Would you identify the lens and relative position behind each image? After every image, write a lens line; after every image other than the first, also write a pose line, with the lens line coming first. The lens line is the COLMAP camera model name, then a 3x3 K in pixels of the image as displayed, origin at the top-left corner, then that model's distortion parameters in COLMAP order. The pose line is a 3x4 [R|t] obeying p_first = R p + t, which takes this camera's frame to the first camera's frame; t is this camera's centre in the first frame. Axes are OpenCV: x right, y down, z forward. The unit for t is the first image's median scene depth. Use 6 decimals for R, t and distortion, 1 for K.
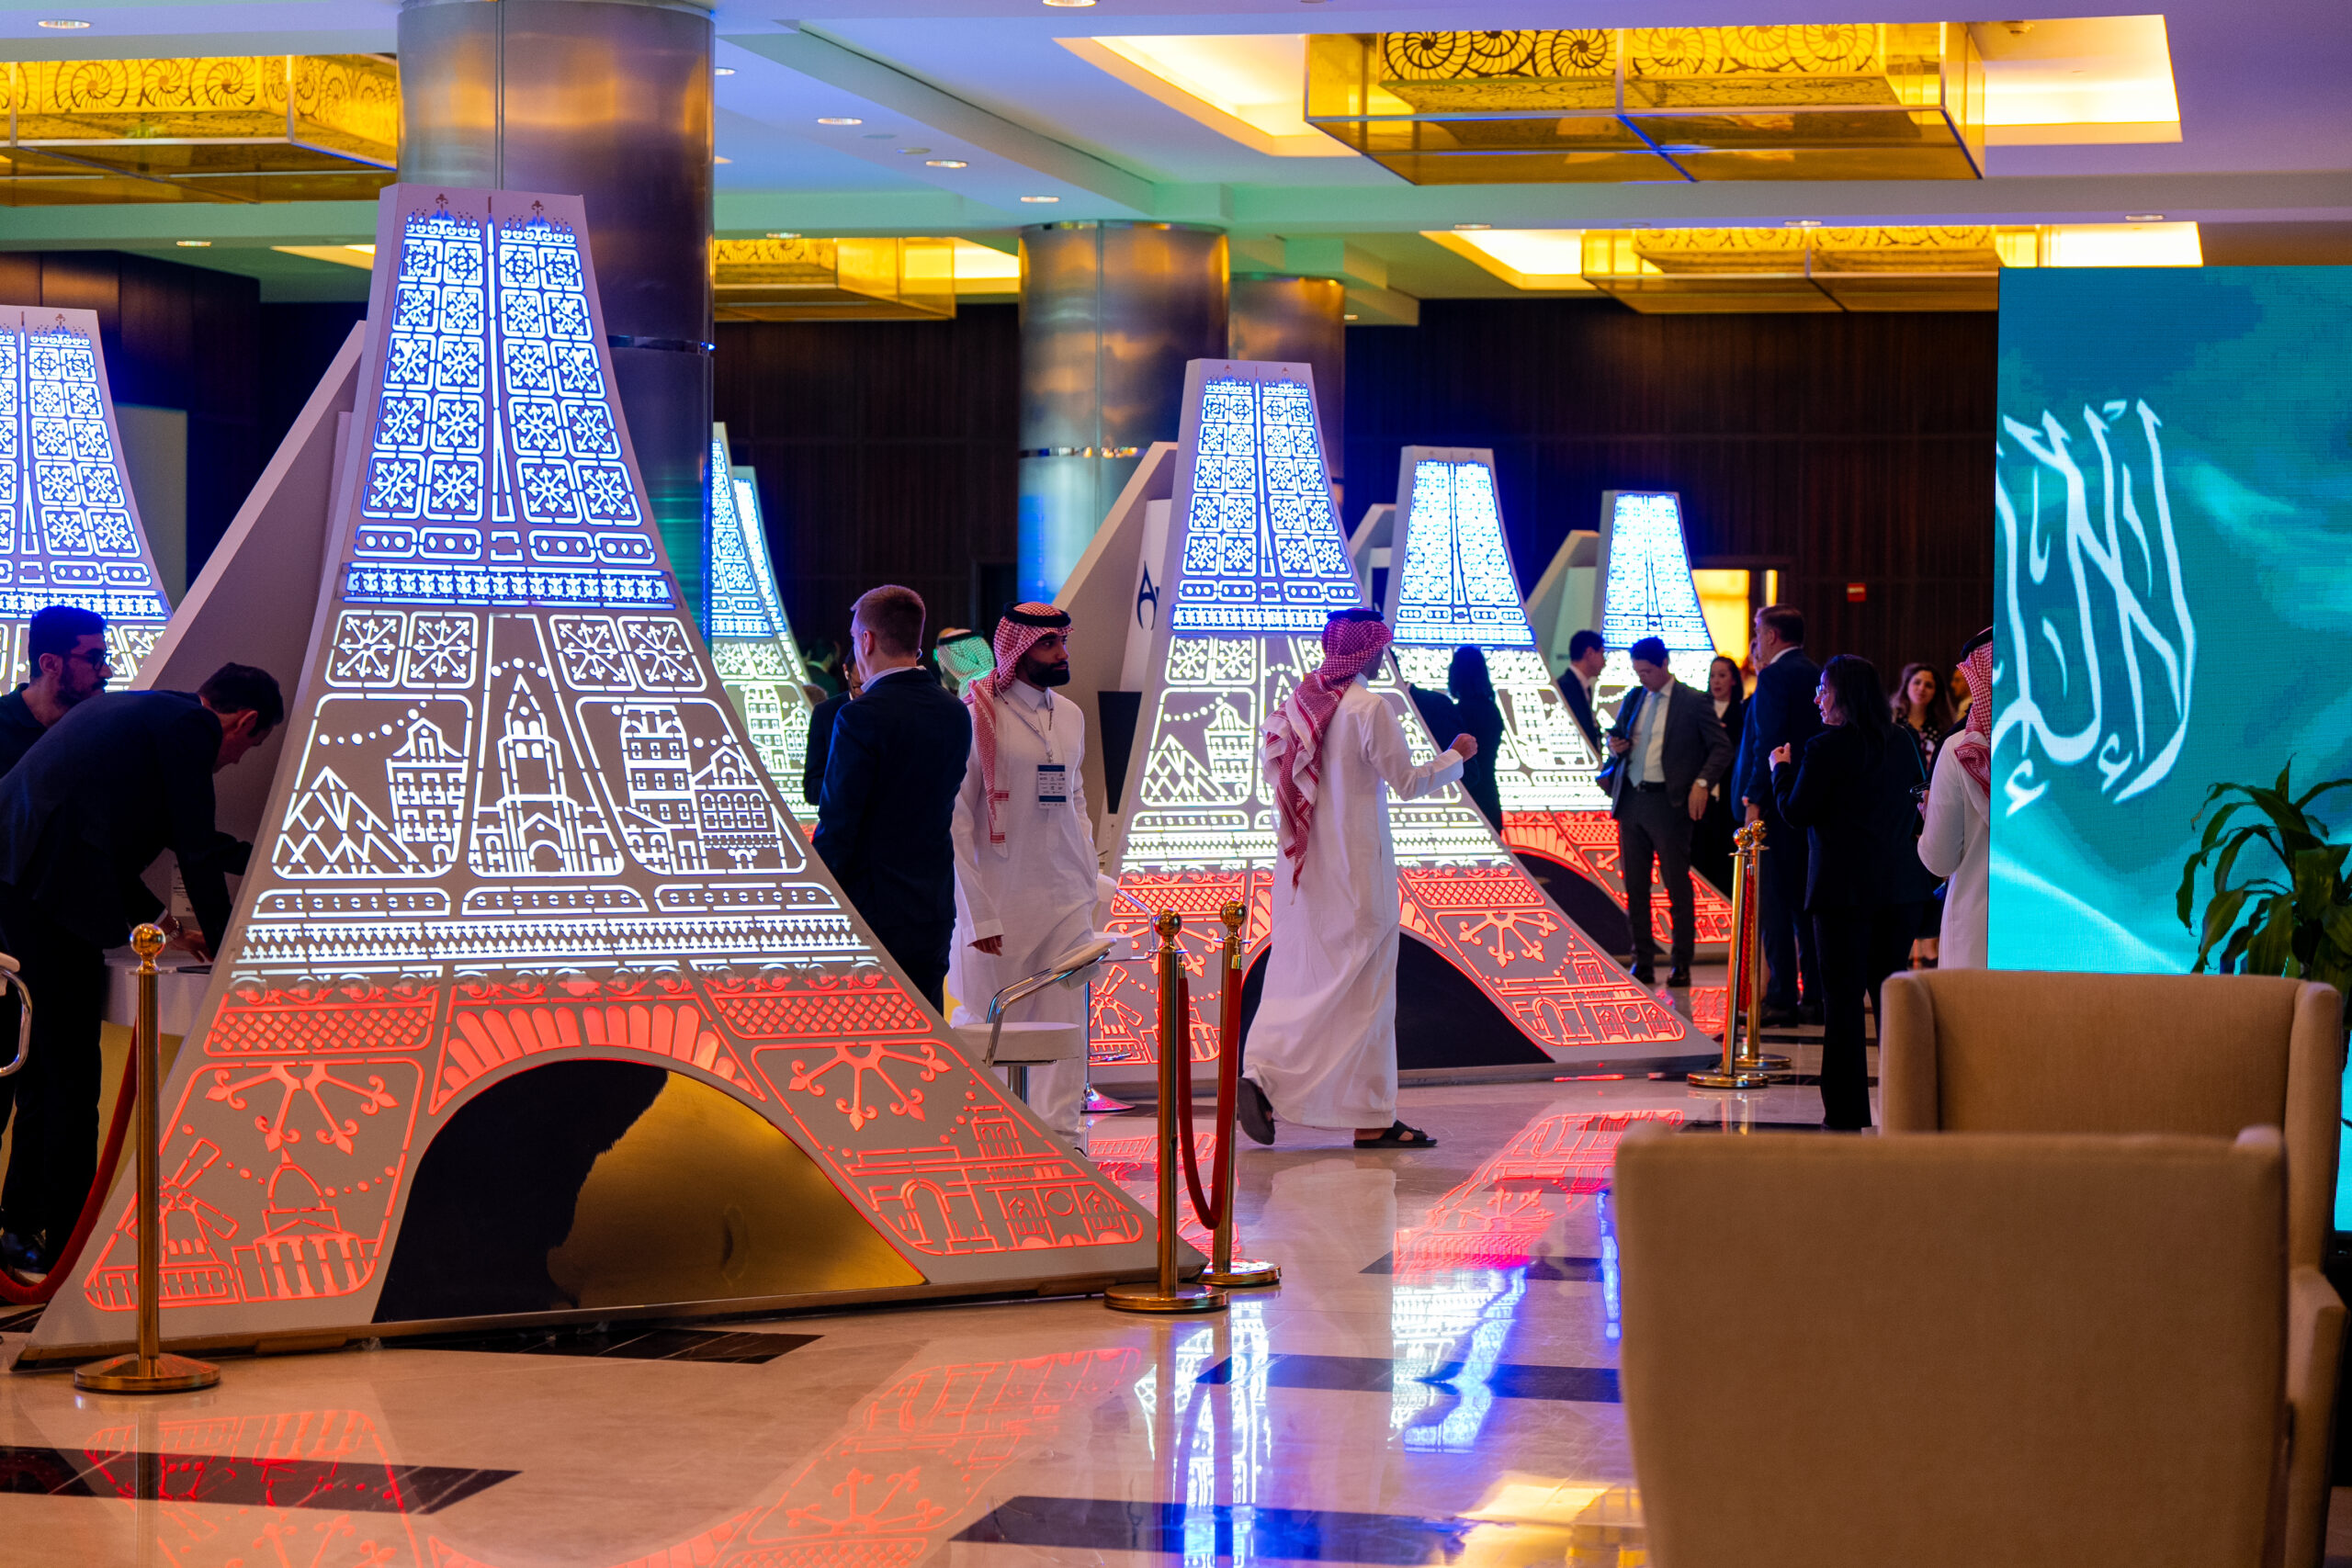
lens RADIAL K [[4556.6, 0, 1176.0], [0, 4556.6, 784.0], [0, 0, 1]] dist [0.055851, -0.399479]
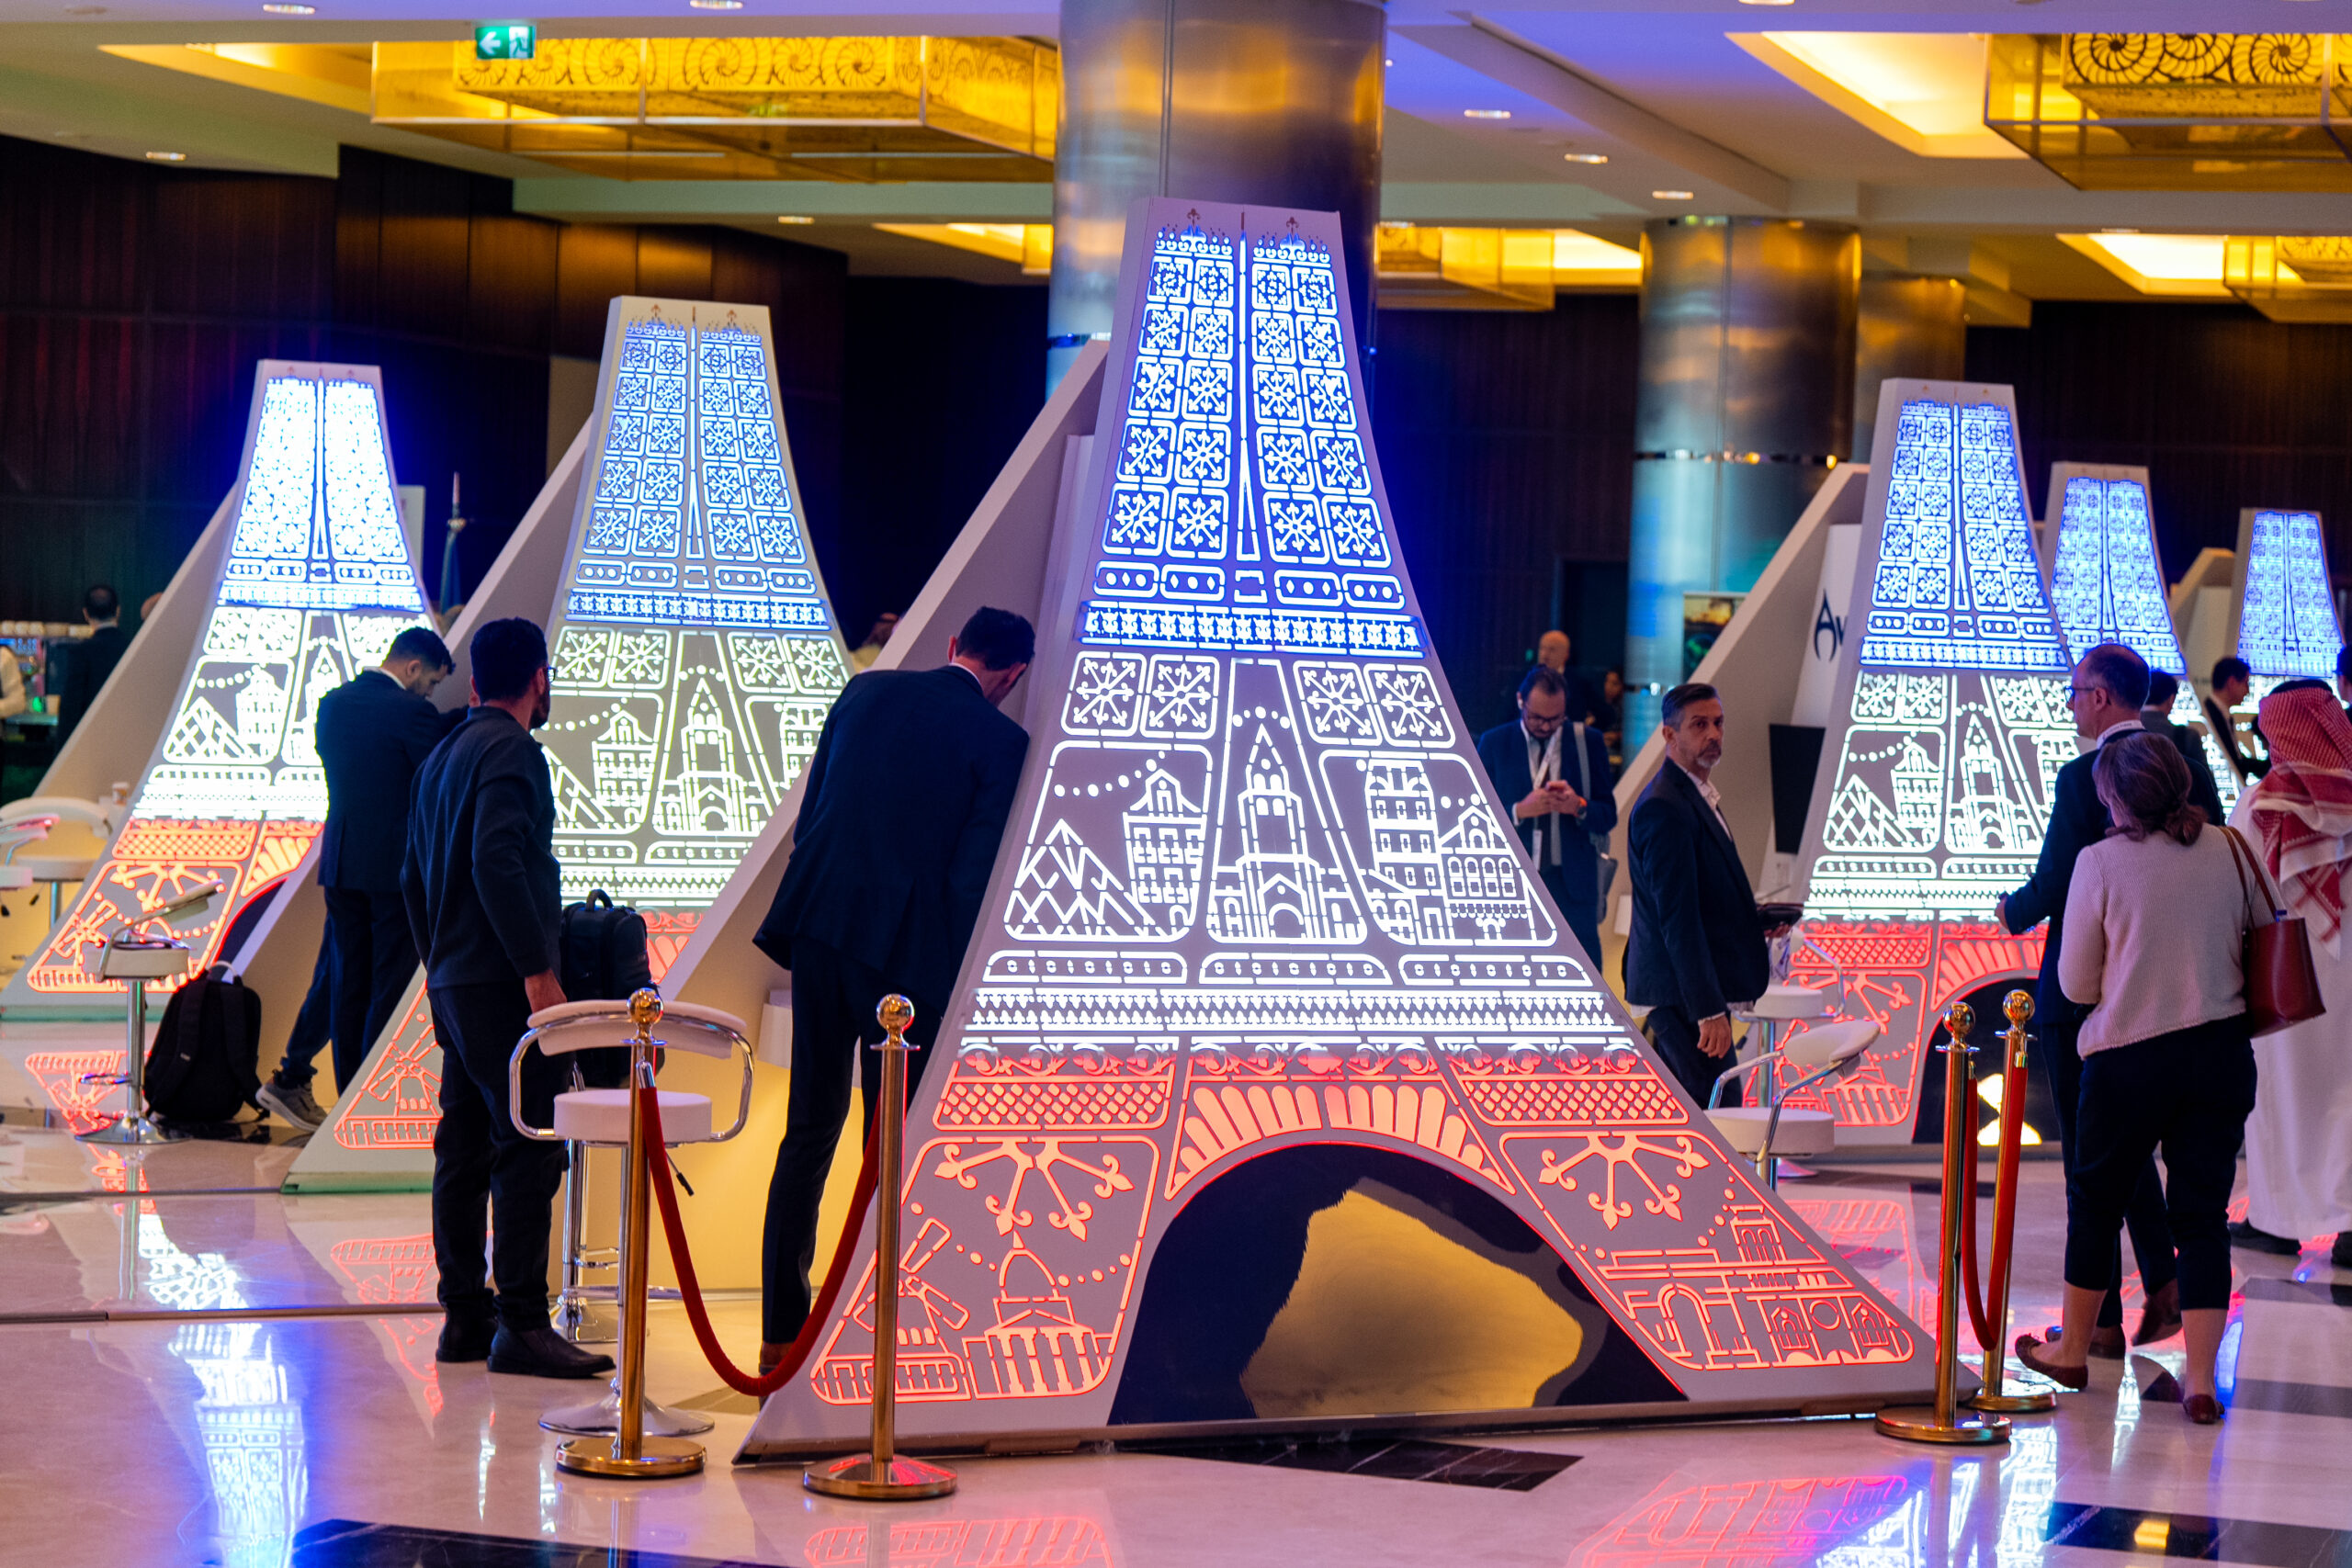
lens RADIAL K [[4519.9, 0, 1176.0], [0, 4519.9, 784.0], [0, 0, 1]] dist [0.008381, -0.377660]
pose [[0.993952, 0.033113, -0.104701, -0.063634], [-0.032216, 0.999428, 0.010241, -0.020716], [0.104980, -0.006806, 0.994451, 0.076737]]
